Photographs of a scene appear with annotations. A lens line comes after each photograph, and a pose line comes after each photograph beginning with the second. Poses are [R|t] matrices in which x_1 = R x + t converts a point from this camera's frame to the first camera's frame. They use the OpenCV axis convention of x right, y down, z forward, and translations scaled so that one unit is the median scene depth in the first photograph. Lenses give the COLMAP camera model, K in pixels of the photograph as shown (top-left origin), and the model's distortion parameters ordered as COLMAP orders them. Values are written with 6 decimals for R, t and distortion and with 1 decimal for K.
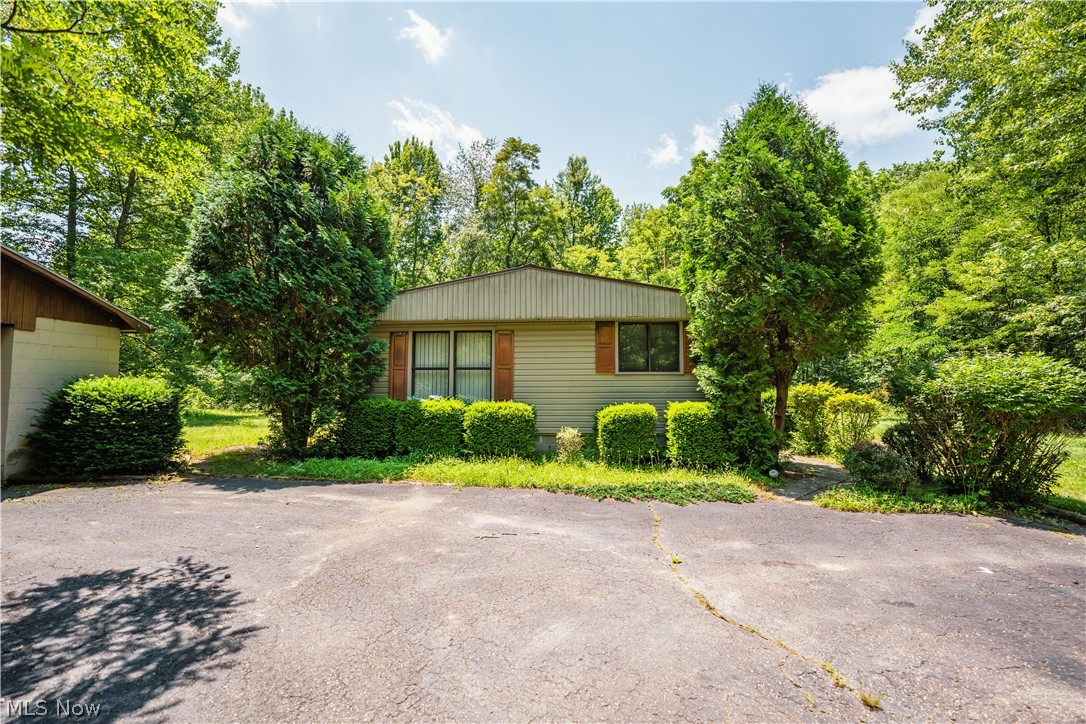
lens RADIAL K [[445.9, 0, 543.0], [0, 445.9, 362.0], [0, 0, 1]] dist [0.011092, -0.007281]
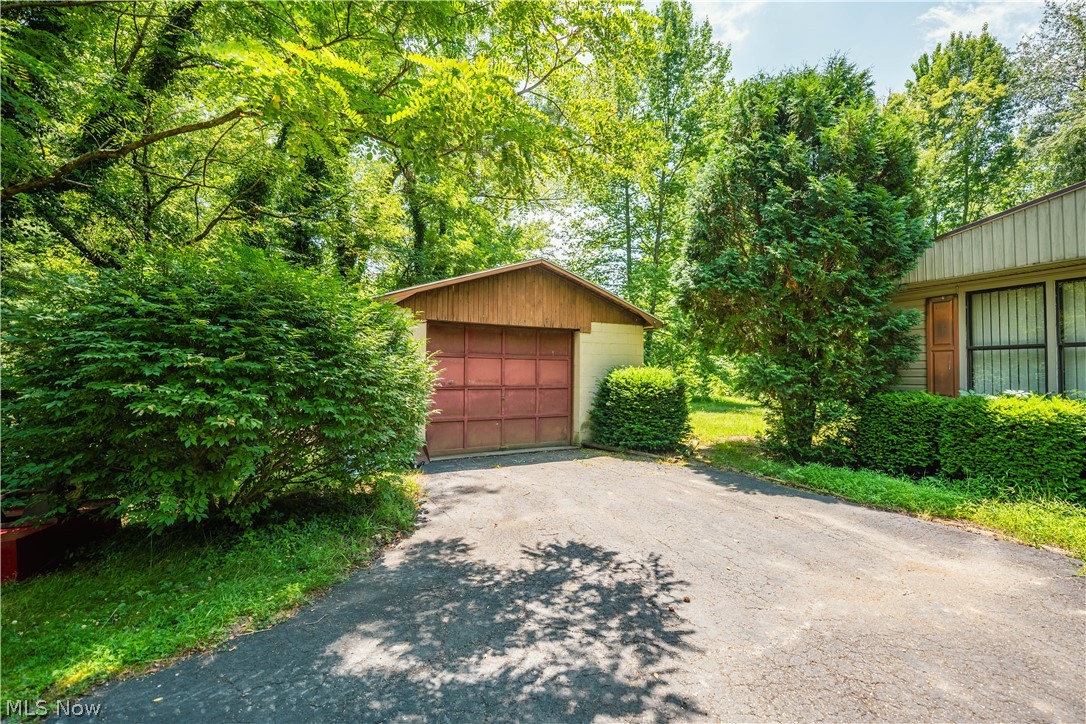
lens RADIAL K [[441.9, 0, 543.2], [0, 441.9, 364.6], [0, 0, 1]] dist [-0.036625, 0.005028]
pose [[0.480272, -0.020686, -0.876876, -0.053134], [0.044882, 0.998992, 0.001016, 0.012709], [0.875970, -0.039844, 0.480716, 0.191961]]
